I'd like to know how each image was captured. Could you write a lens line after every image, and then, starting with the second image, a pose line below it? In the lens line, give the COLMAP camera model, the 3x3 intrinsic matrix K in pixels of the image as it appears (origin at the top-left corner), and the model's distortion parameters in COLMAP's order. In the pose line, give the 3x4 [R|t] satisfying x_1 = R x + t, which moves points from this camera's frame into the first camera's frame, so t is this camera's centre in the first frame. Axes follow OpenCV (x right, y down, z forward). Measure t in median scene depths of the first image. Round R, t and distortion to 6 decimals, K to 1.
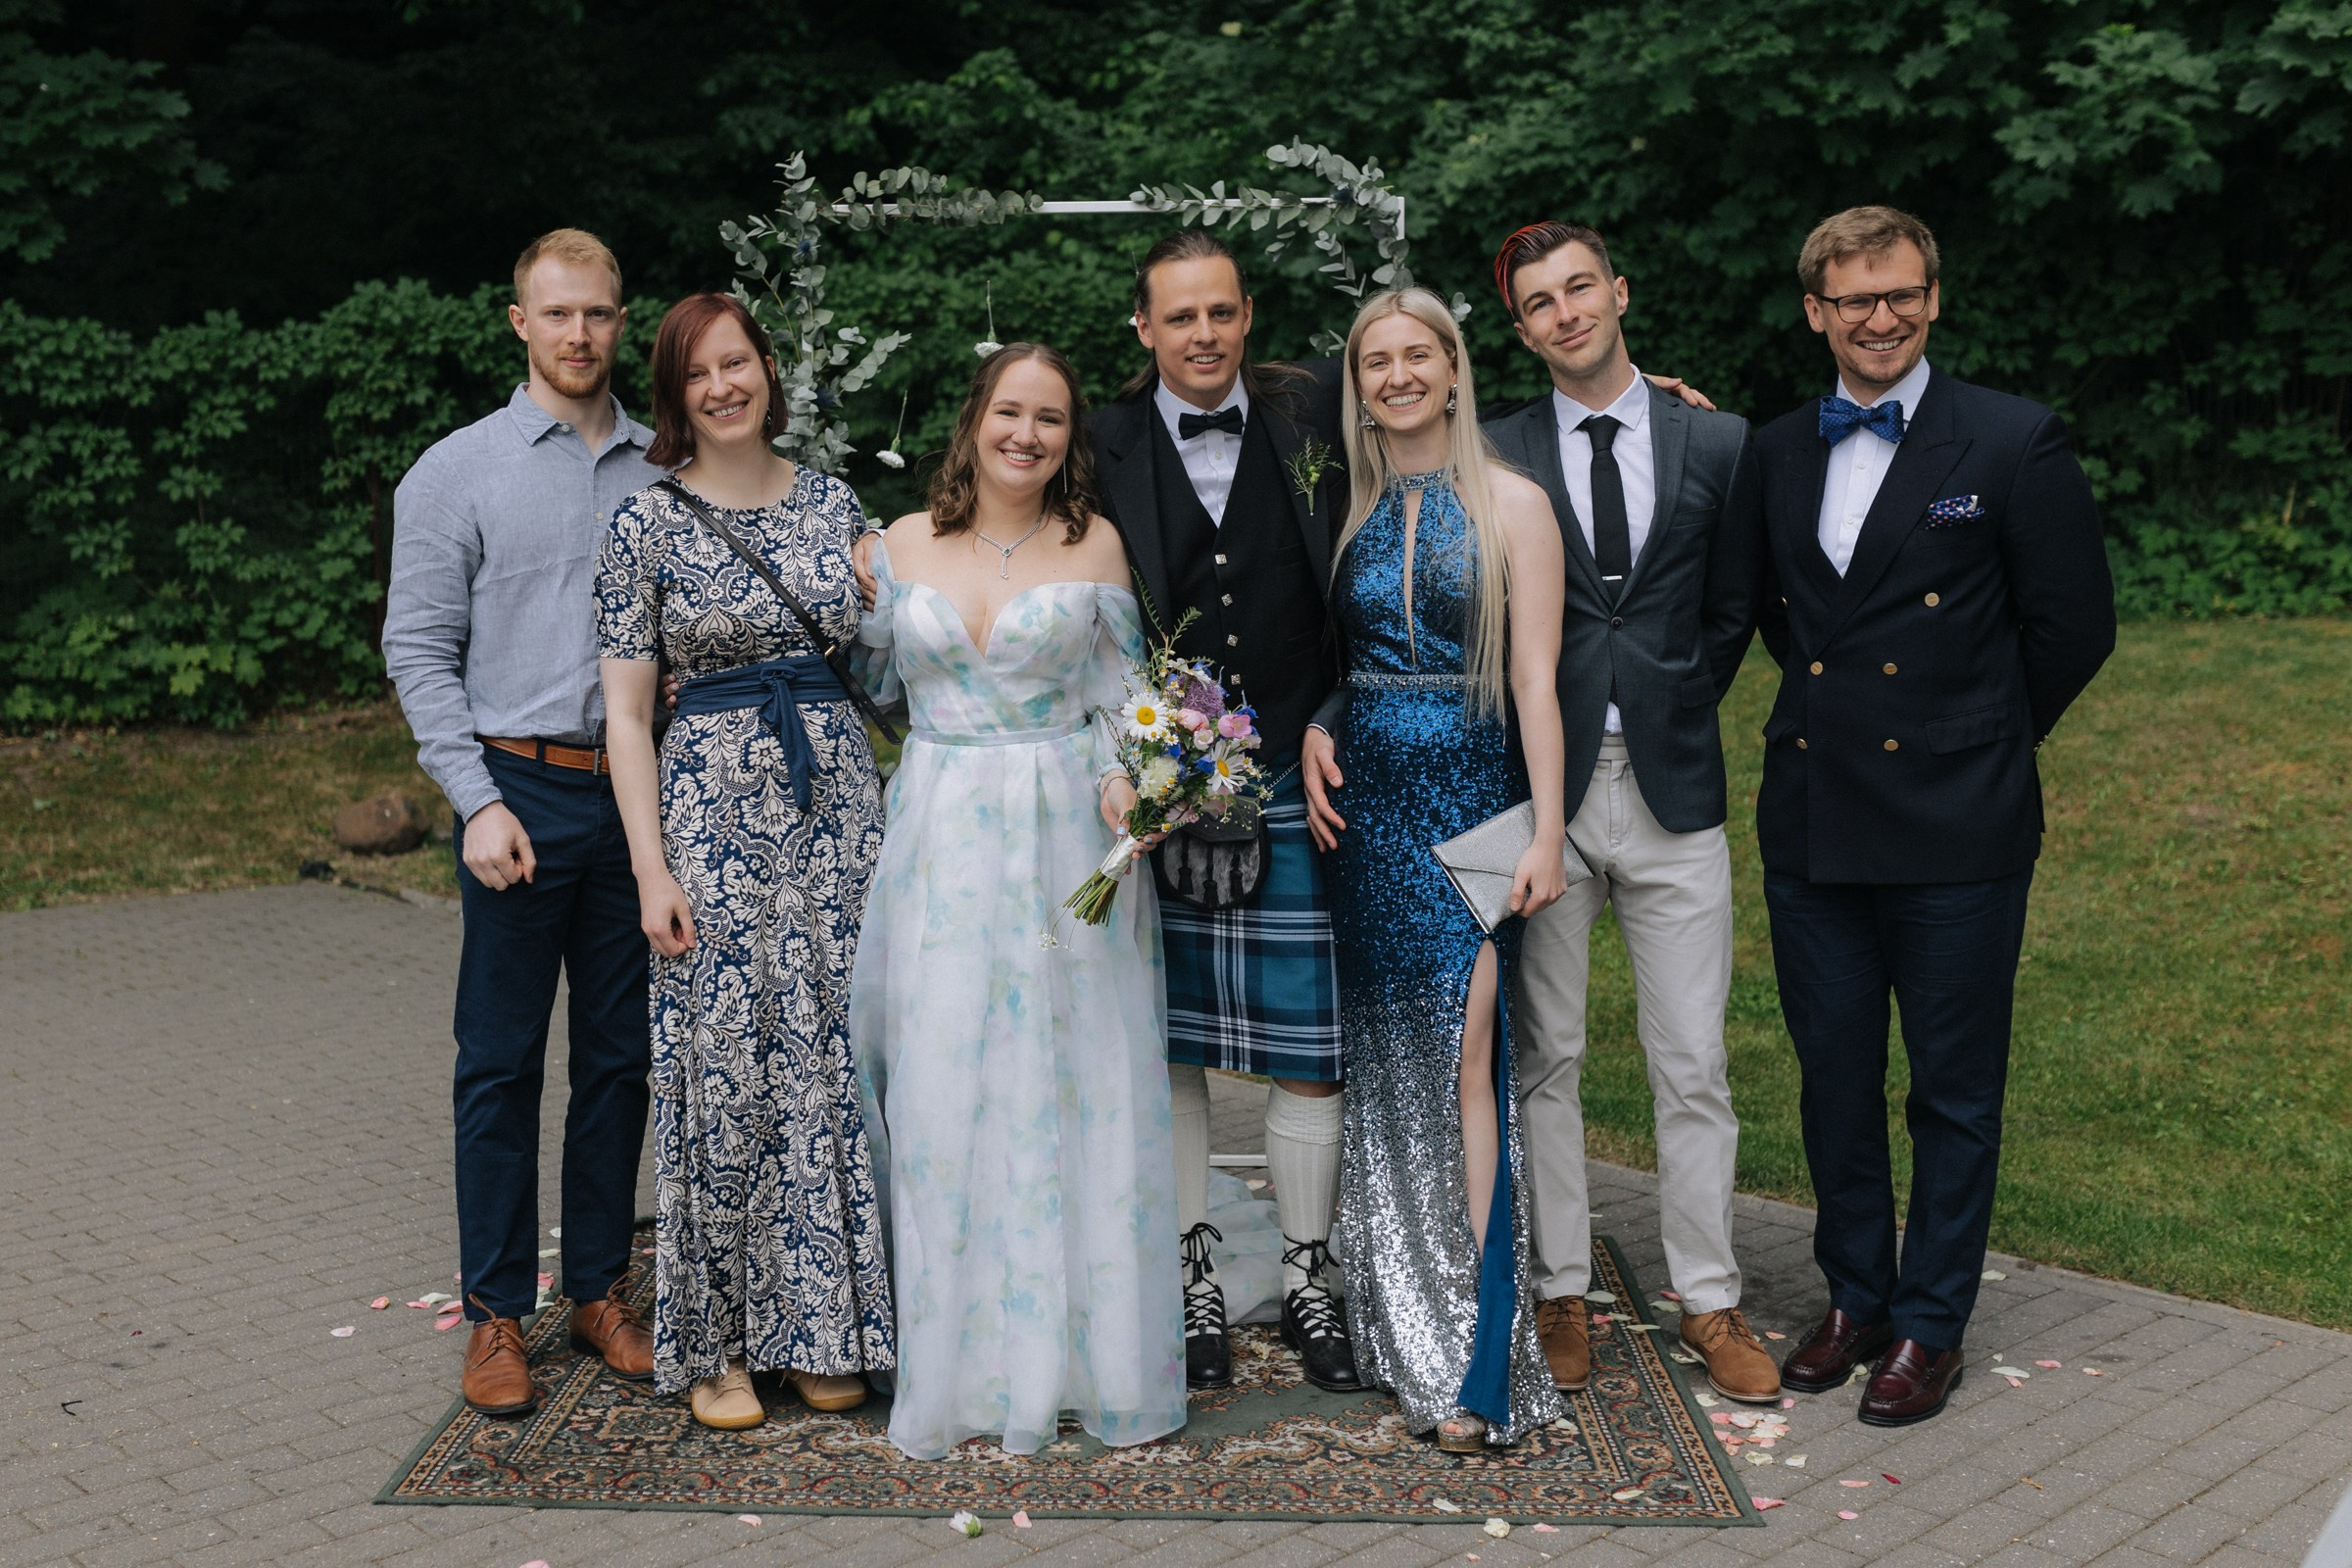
lens RADIAL K [[2655.8, 0, 1061.1], [0, 2655.8, 778.9], [0, 0, 1]] dist [0.001476, -0.000492]
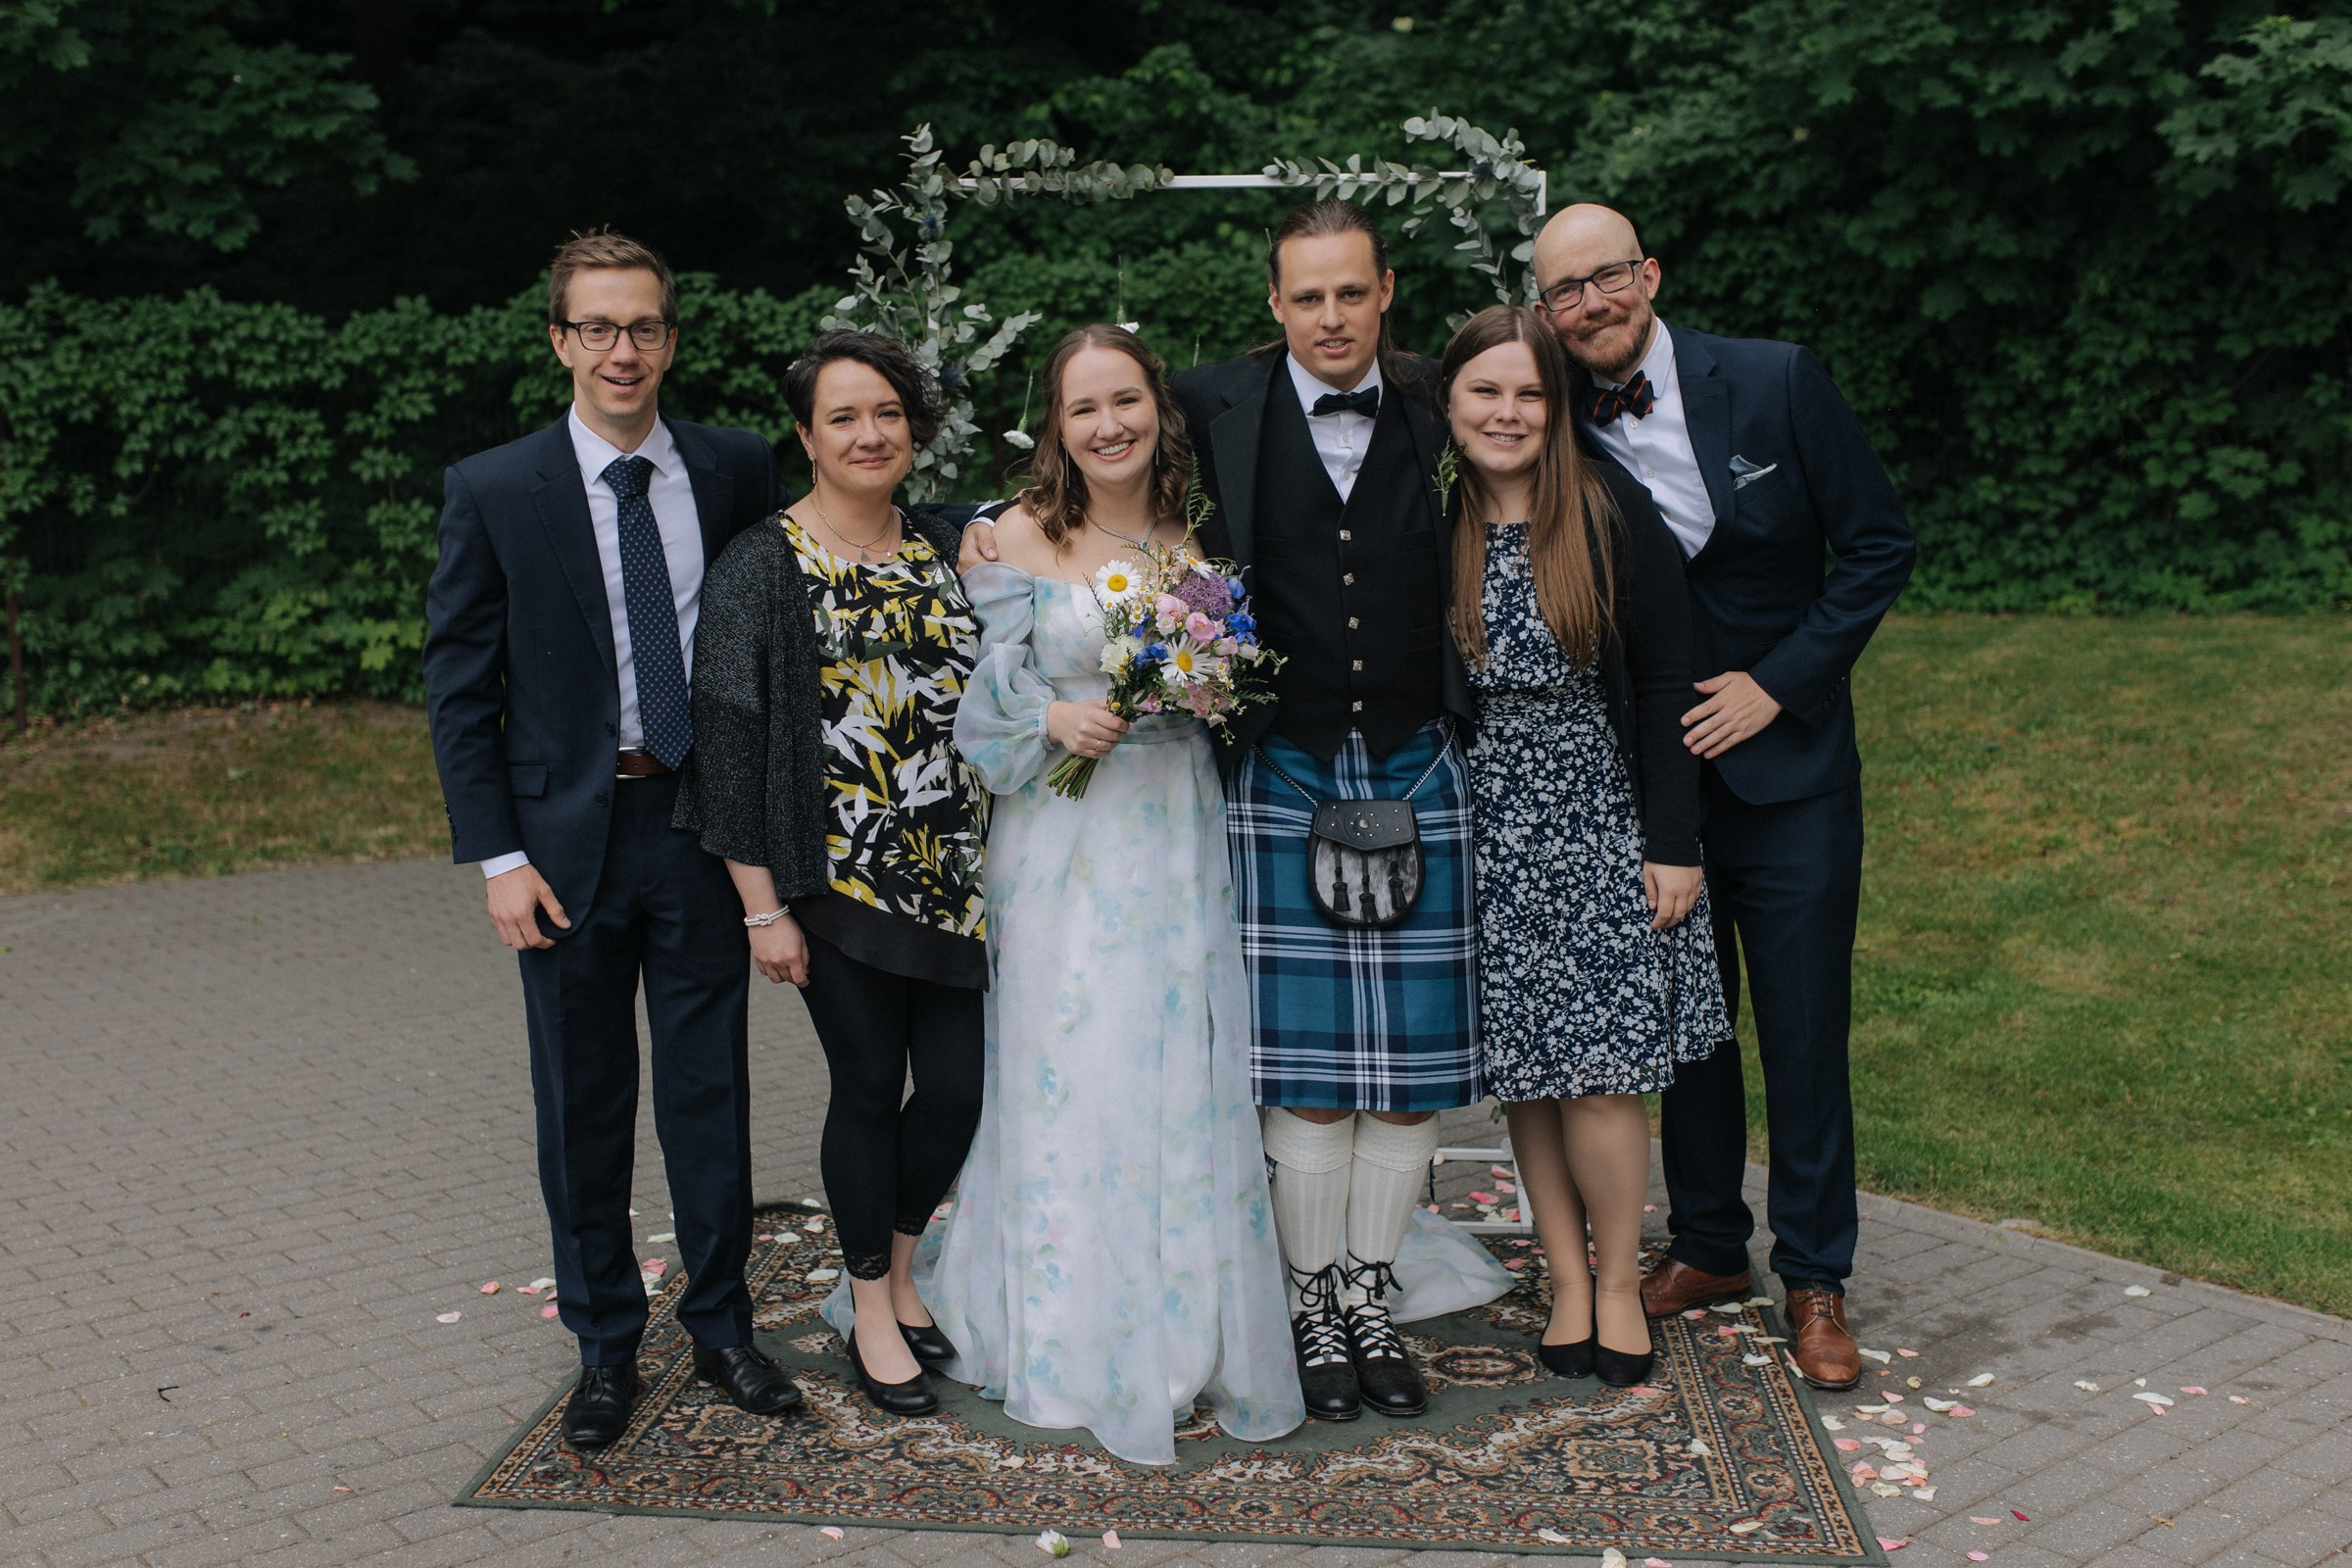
lens RADIAL K [[2507.5, 0, 1145.7], [0, 2507.5, 826.5], [0, 0, 1]] dist [-0.002090, 0.004229]
pose [[0.999109, 0.011890, -0.040490, 0.020454], [-0.010693, 0.999503, 0.029652, -0.004756], [0.040822, -0.029192, 0.998740, 0.063789]]
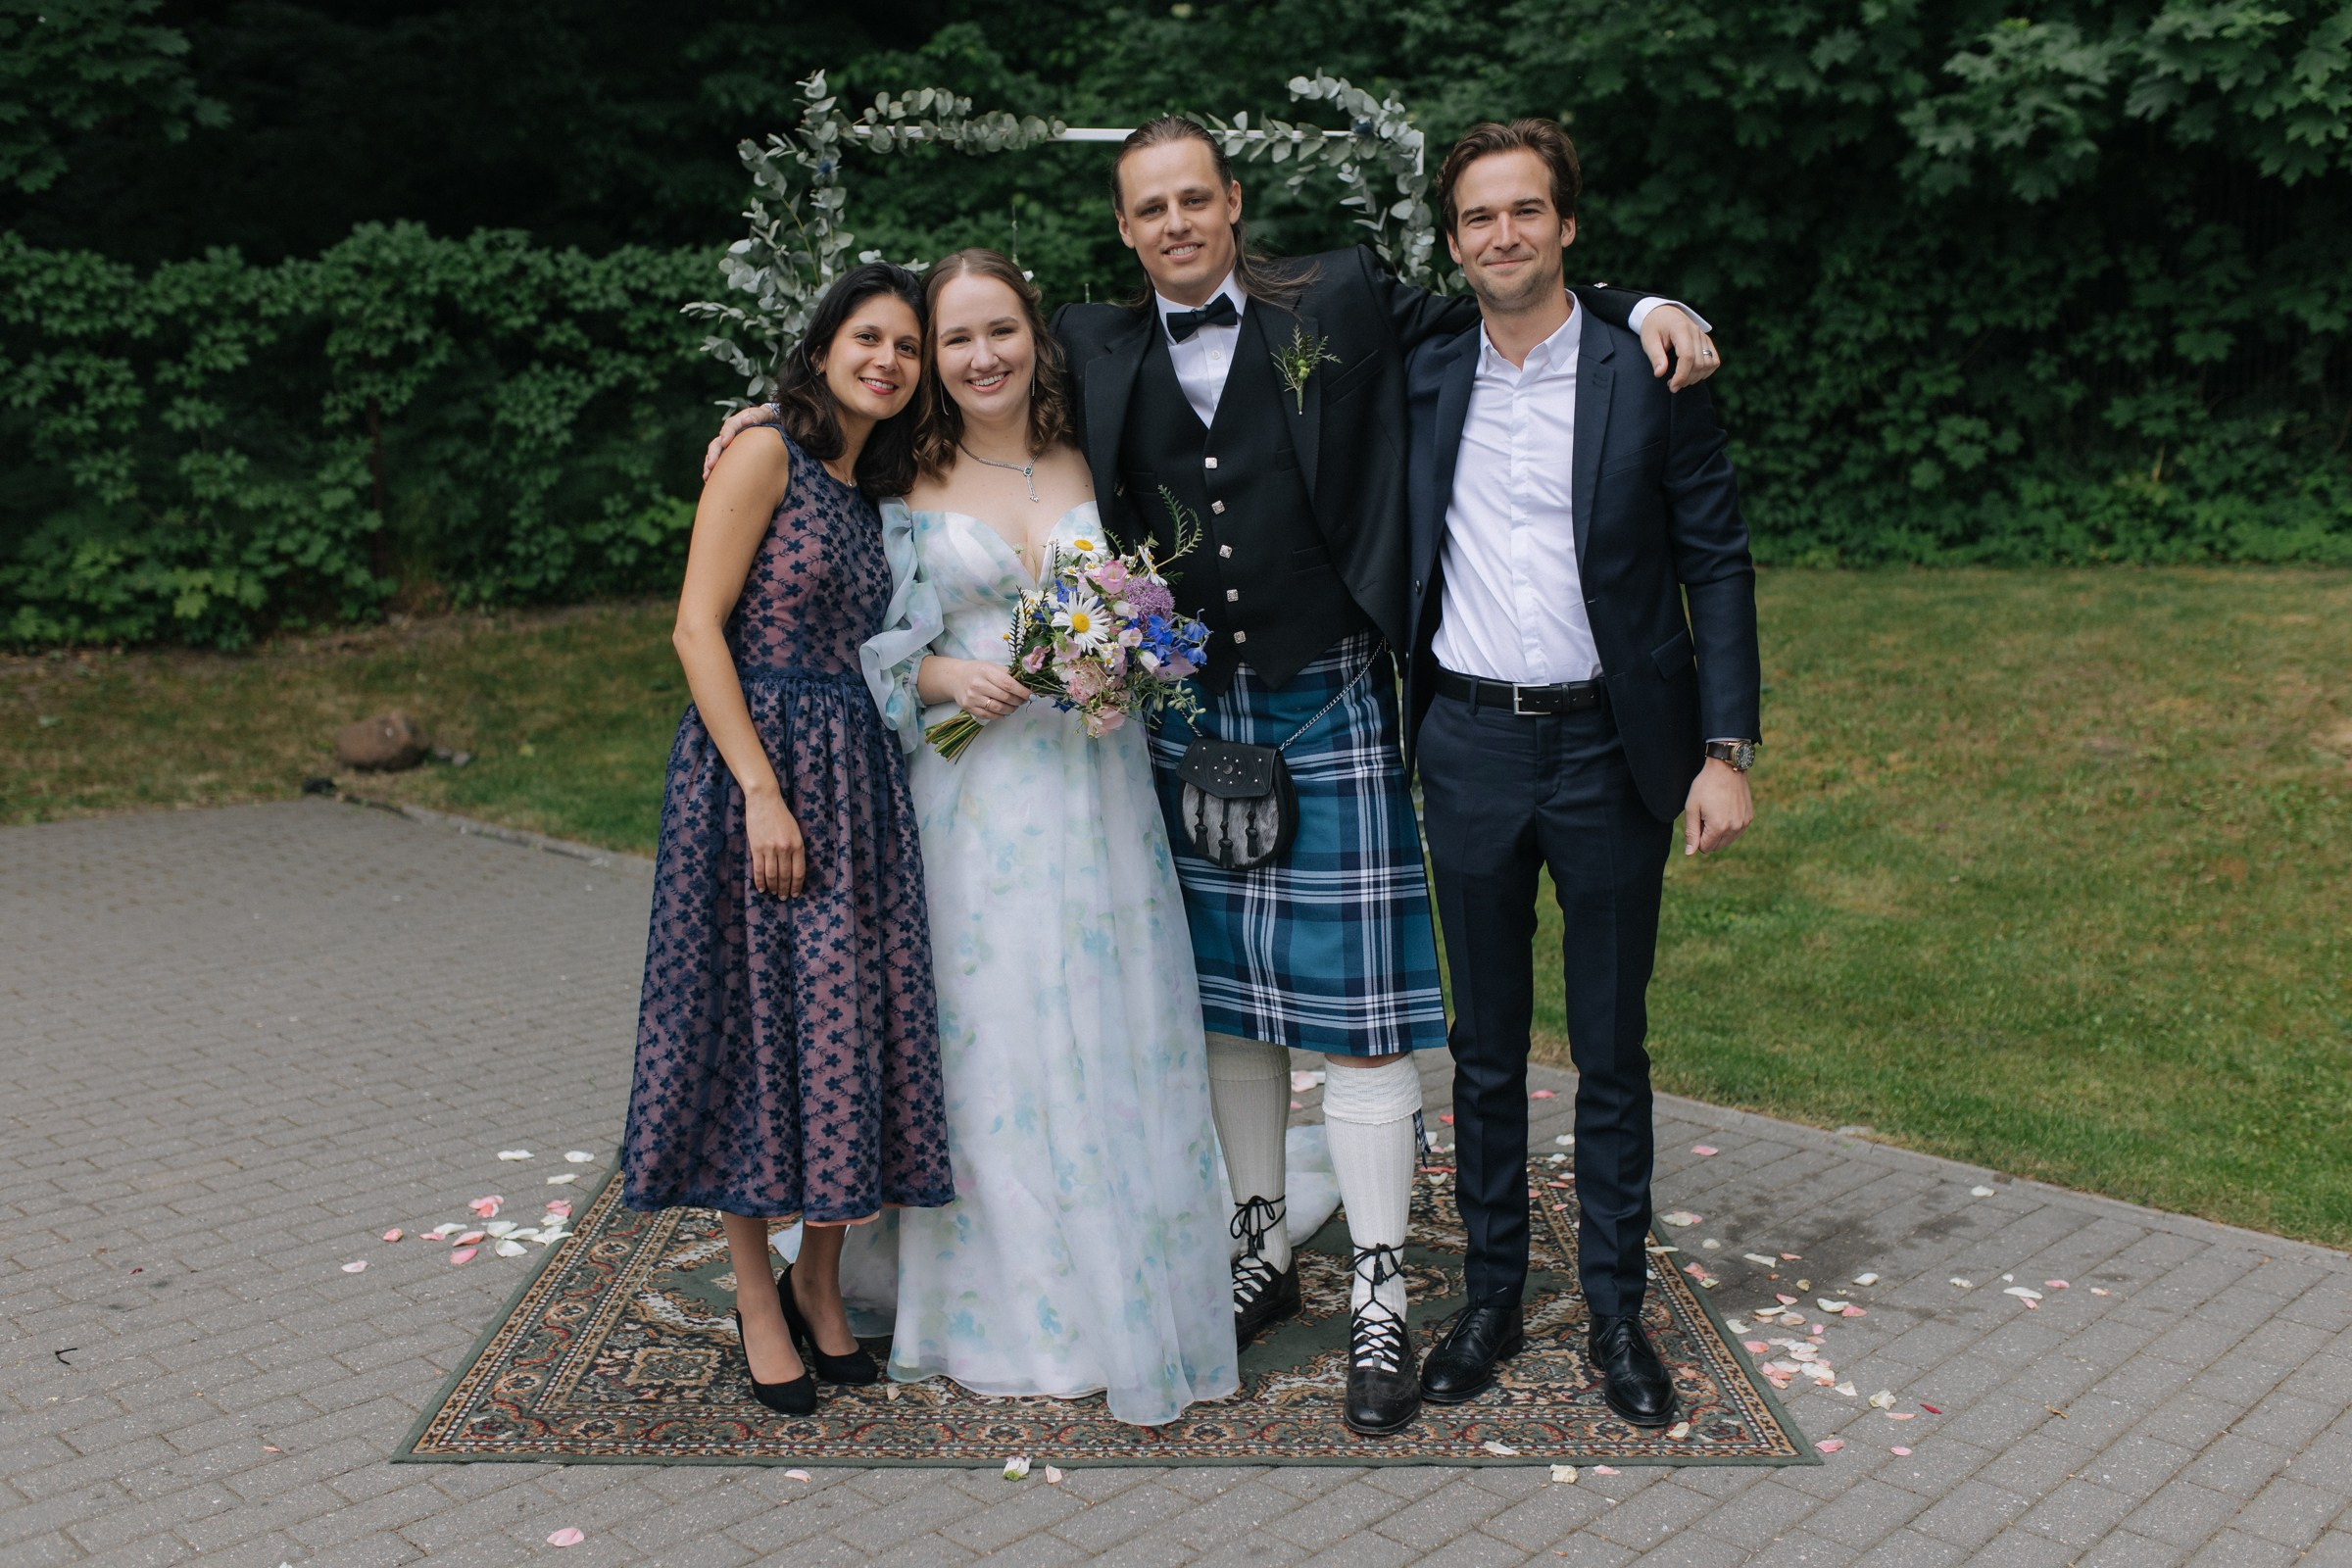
lens RADIAL K [[2339.6, 0, 1176.0], [0, 2339.6, 784.0], [0, 0, 1]] dist [-0.003459, 0.013322]
pose [[0.996865, 0.004533, 0.078985, -0.030058], [-0.007269, 0.999382, 0.034377, -0.001160], [-0.078781, -0.034844, 0.996283, 0.099015]]
